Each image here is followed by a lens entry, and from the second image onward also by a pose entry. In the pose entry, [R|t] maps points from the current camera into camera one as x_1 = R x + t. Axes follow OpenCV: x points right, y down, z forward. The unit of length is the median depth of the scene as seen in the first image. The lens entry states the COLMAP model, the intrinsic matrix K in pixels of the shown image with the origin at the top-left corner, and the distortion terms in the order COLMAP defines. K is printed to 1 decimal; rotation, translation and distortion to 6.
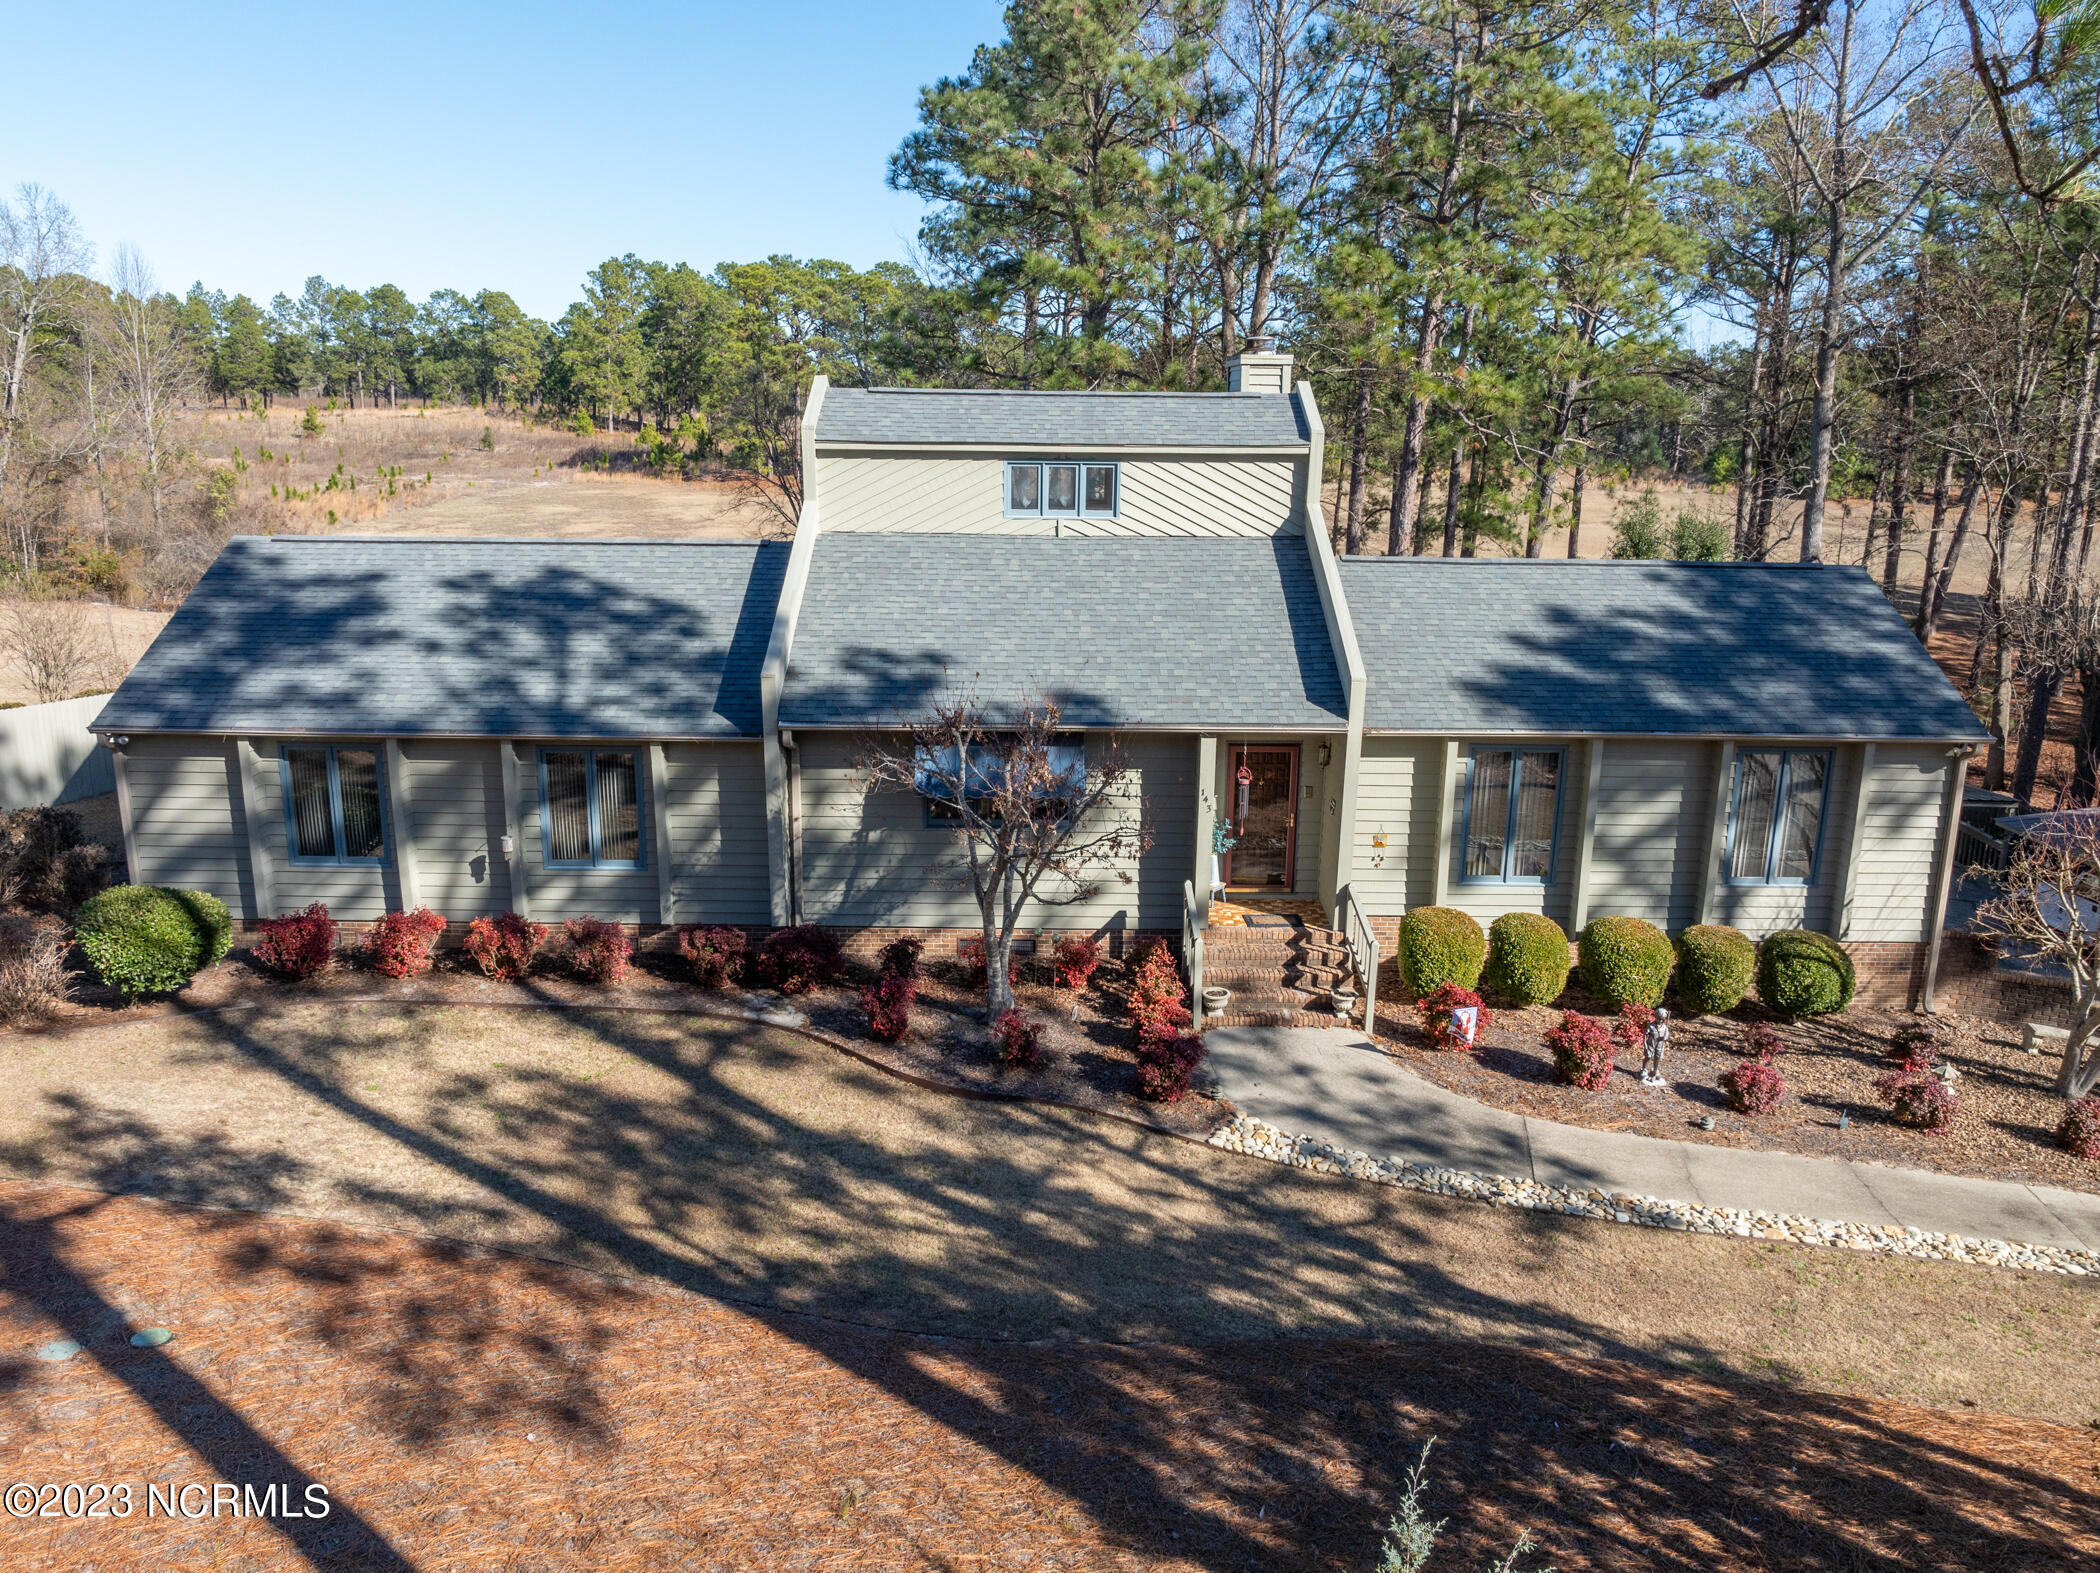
lens RADIAL K [[1542.0, 0, 1050.0], [0, 1542.0, 786.5], [0, 0, 1]] dist [-0.038283, 0.000098]
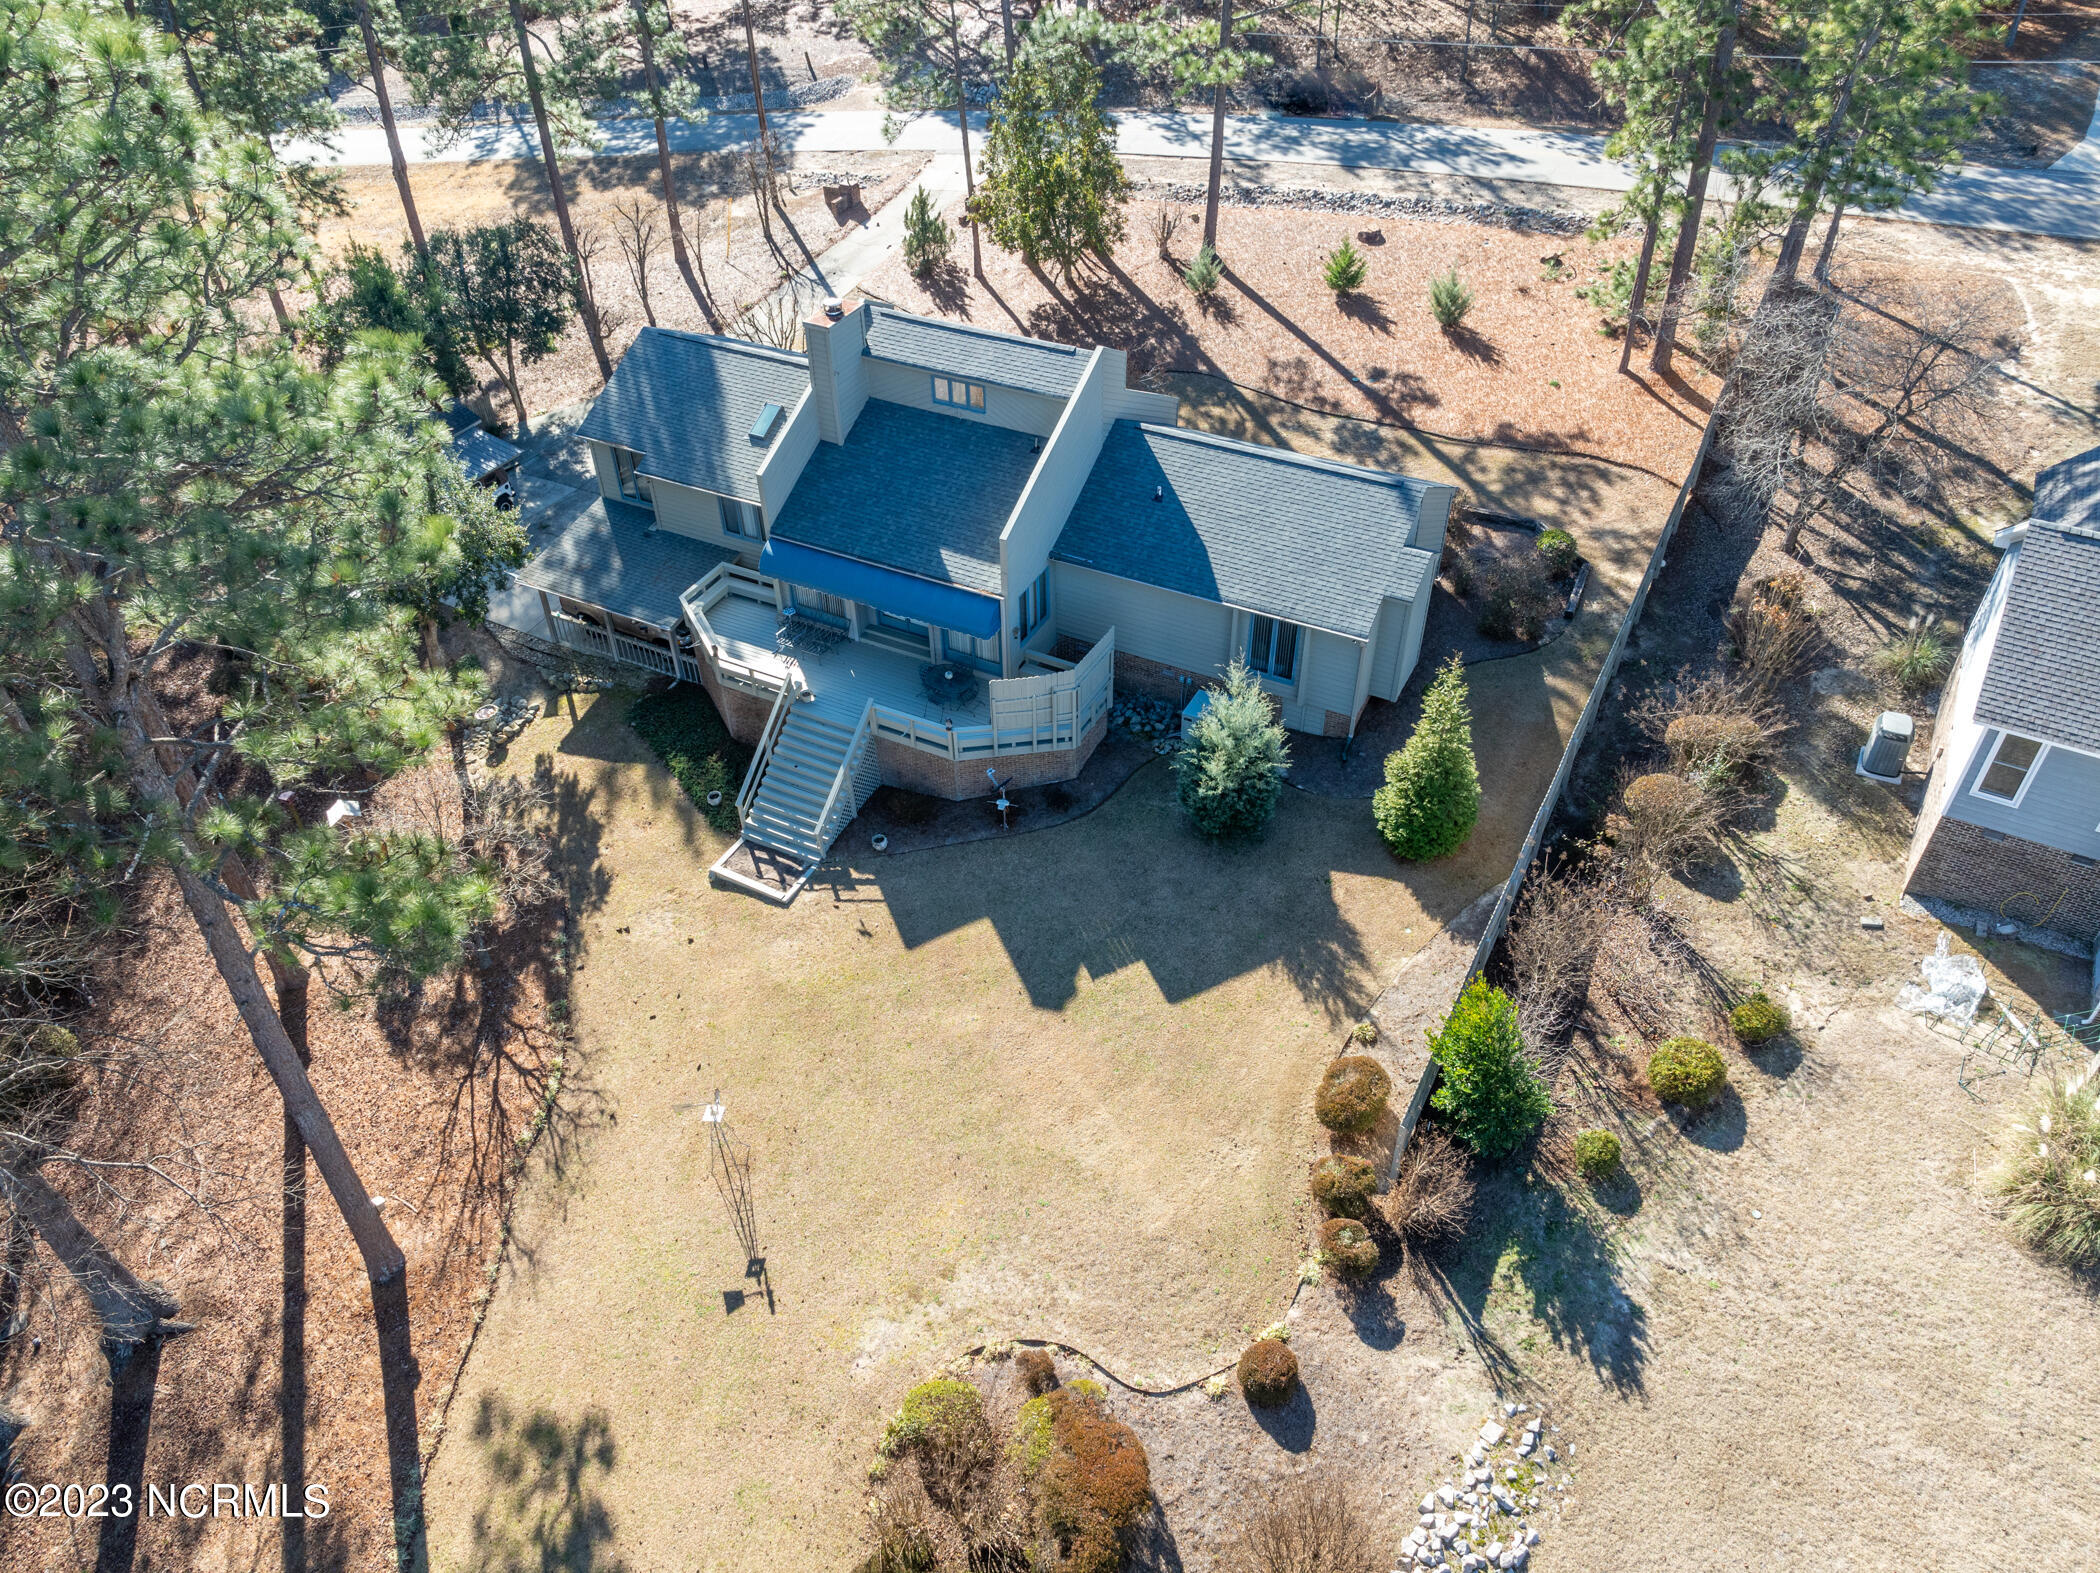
lens RADIAL K [[1473.7, 0, 1038.0], [0, 1473.7, 785.9], [0, 0, 1]] dist [-0.029285, -0.007923]
pose [[-0.877970, -0.304602, 0.369306, -1.022756], [0.122872, 0.602219, 0.788819, -1.537548], [-0.462679, 0.737936, -0.491303, 2.639315]]
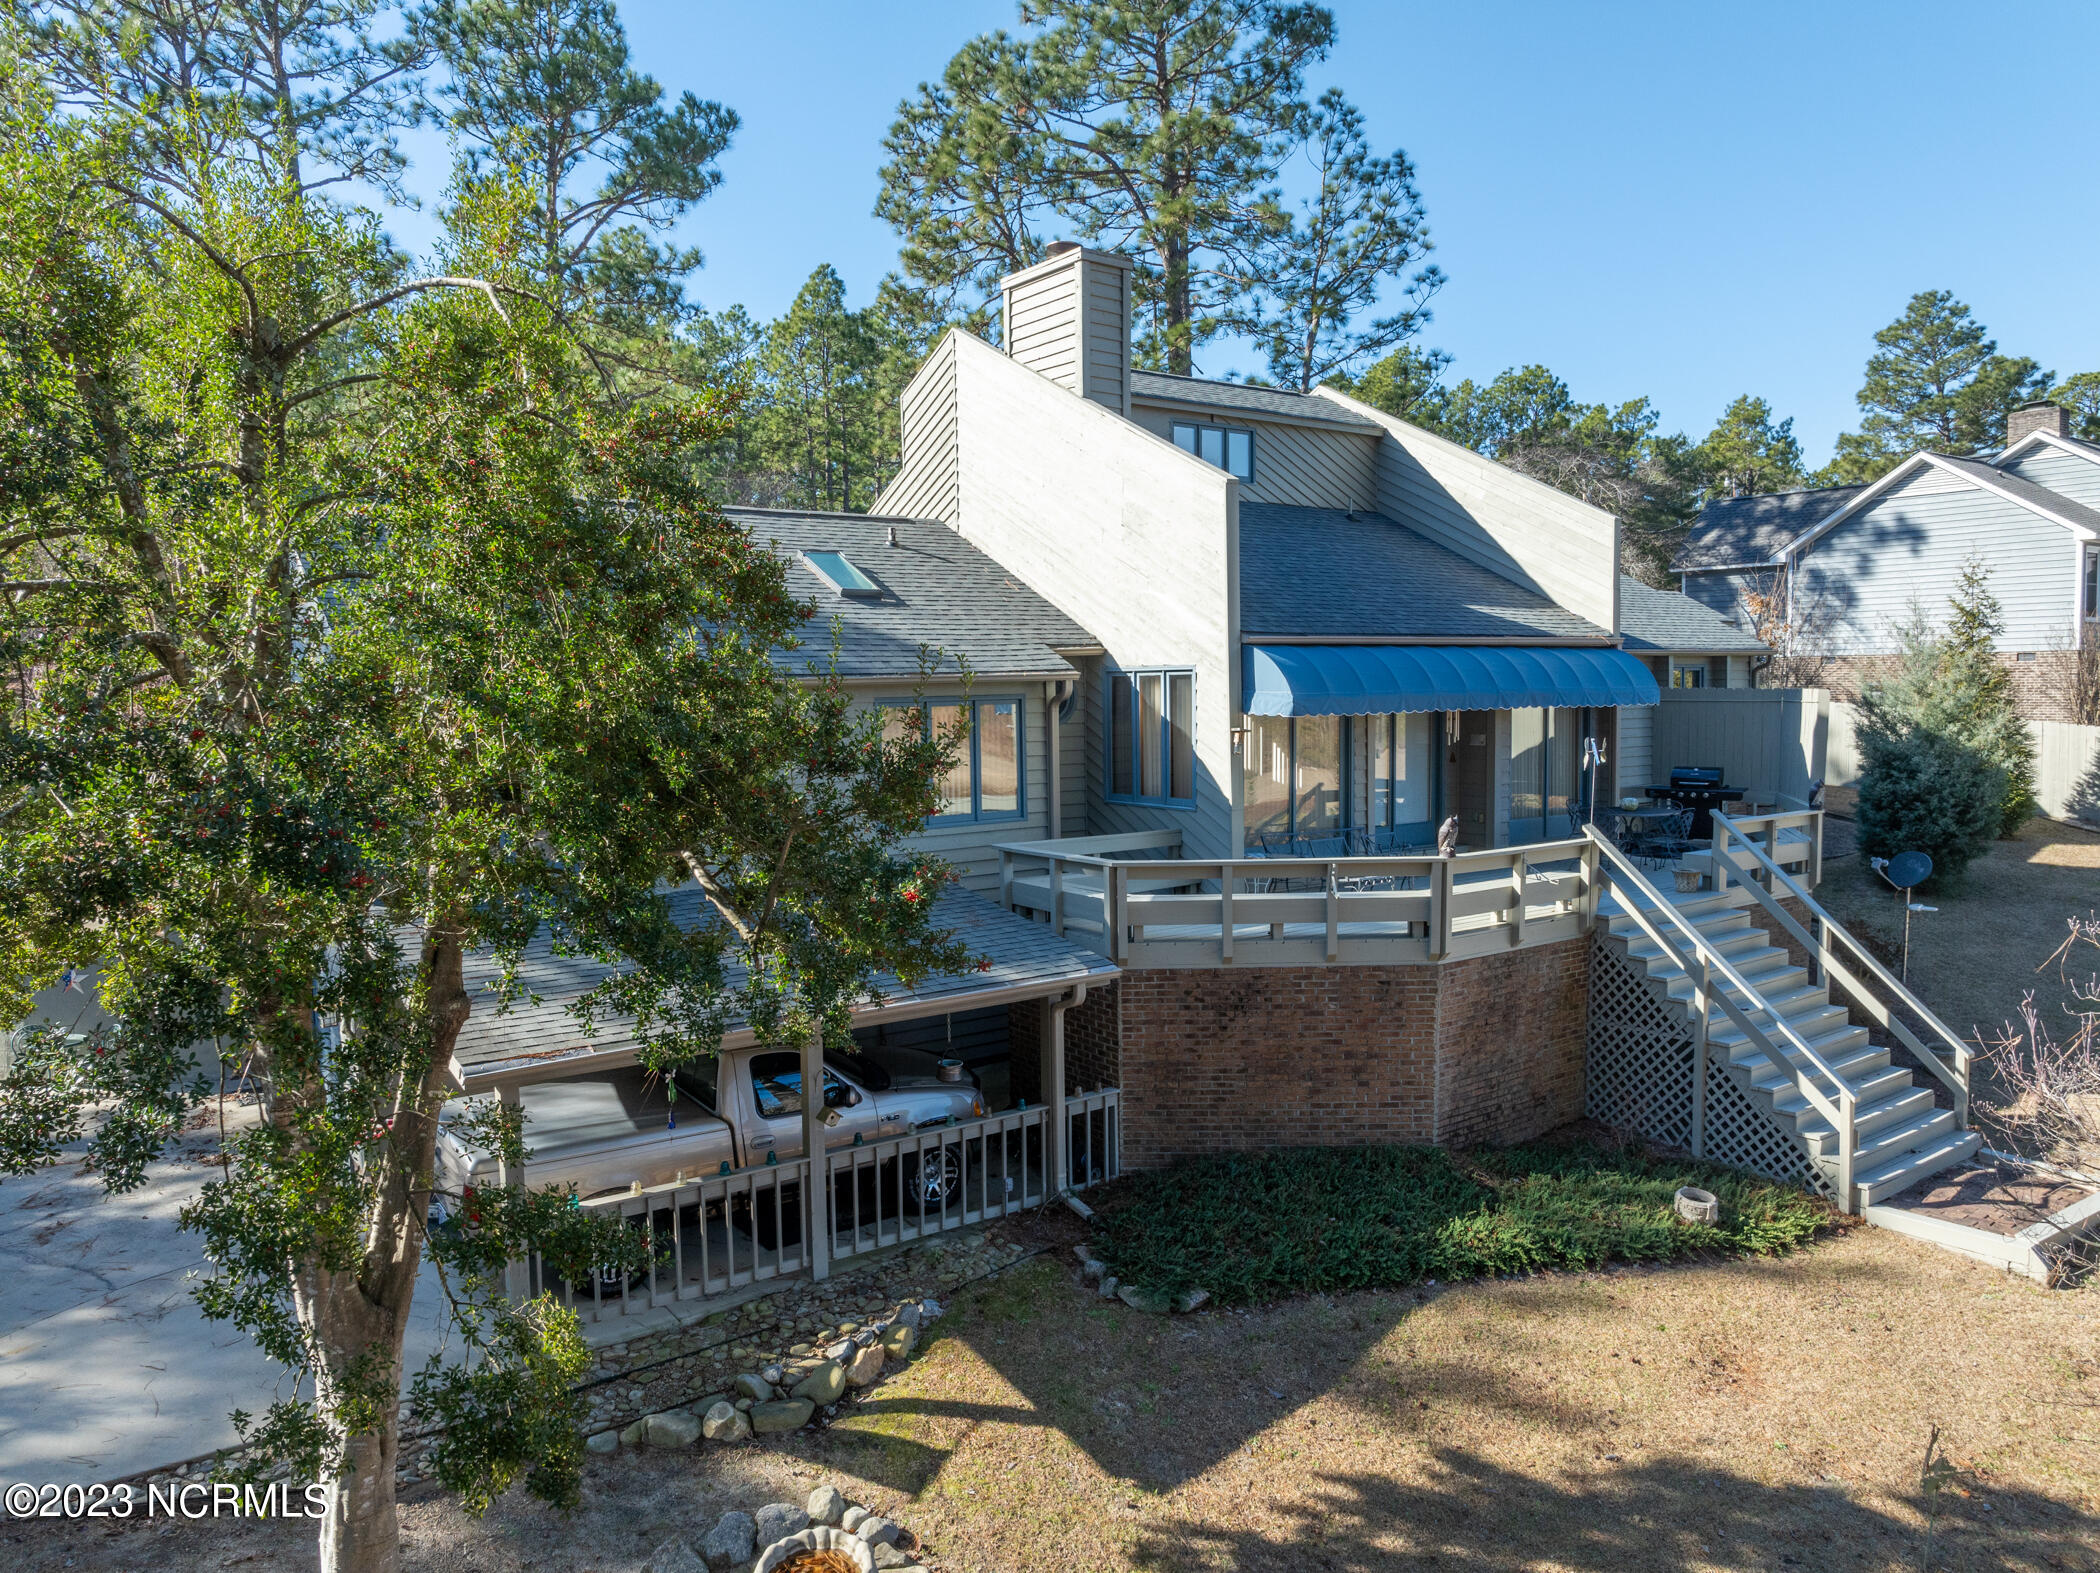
lens RADIAL K [[1492.8, 0, 1044.8], [0, 1492.8, 790.6], [0, 0, 1]] dist [-0.041655, 0.007438]
pose [[-0.818152, 0.043297, -0.573370, 0.777432], [-0.126259, 0.959297, 0.252601, -0.278697], [0.560969, 0.279059, -0.779384, 2.164488]]
